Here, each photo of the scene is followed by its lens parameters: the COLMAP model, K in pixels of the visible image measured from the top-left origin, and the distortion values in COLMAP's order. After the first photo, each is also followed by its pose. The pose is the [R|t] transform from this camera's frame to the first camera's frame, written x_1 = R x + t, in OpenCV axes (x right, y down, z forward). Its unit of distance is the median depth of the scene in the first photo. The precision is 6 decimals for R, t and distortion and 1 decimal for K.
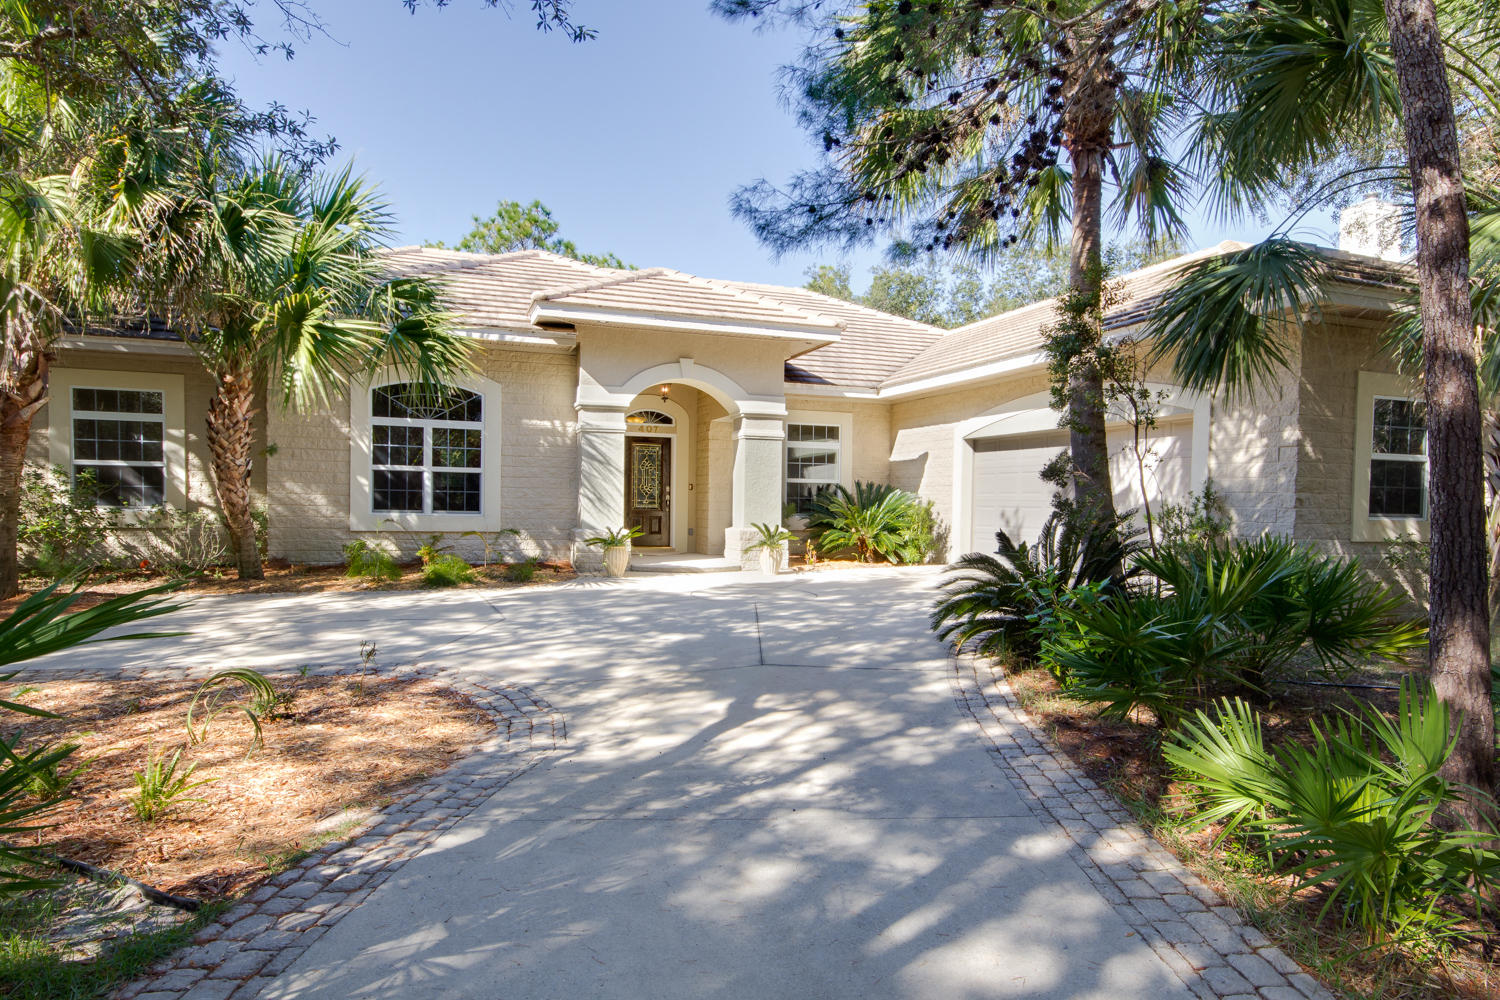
lens RADIAL K [[844.2, 0, 749.1], [0, 844.2, 524.6], [0, 0, 1]] dist [0.027765, 0.000223]
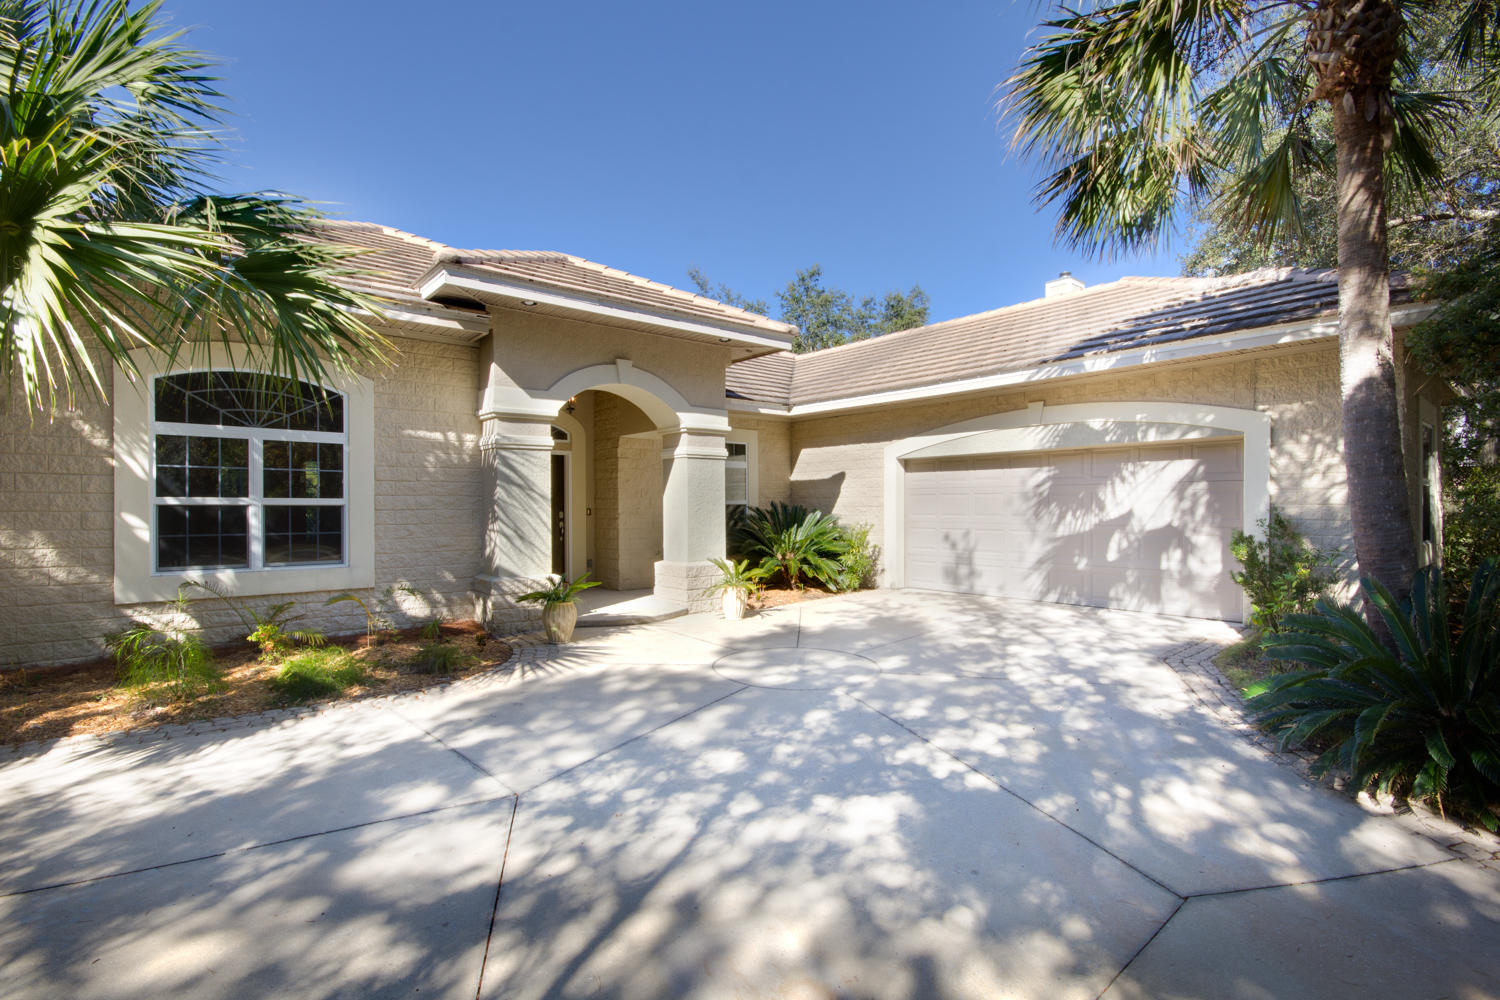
lens RADIAL K [[692.3, 0, 750.0], [0, 692.3, 500.0], [0, 0, 1]] dist [0.010096, 0.000170]
pose [[0.942150, -0.015358, 0.334840, -0.193264], [0.026984, 0.999183, -0.030097, -0.039229], [-0.334104, 0.037392, 0.941794, 0.350186]]
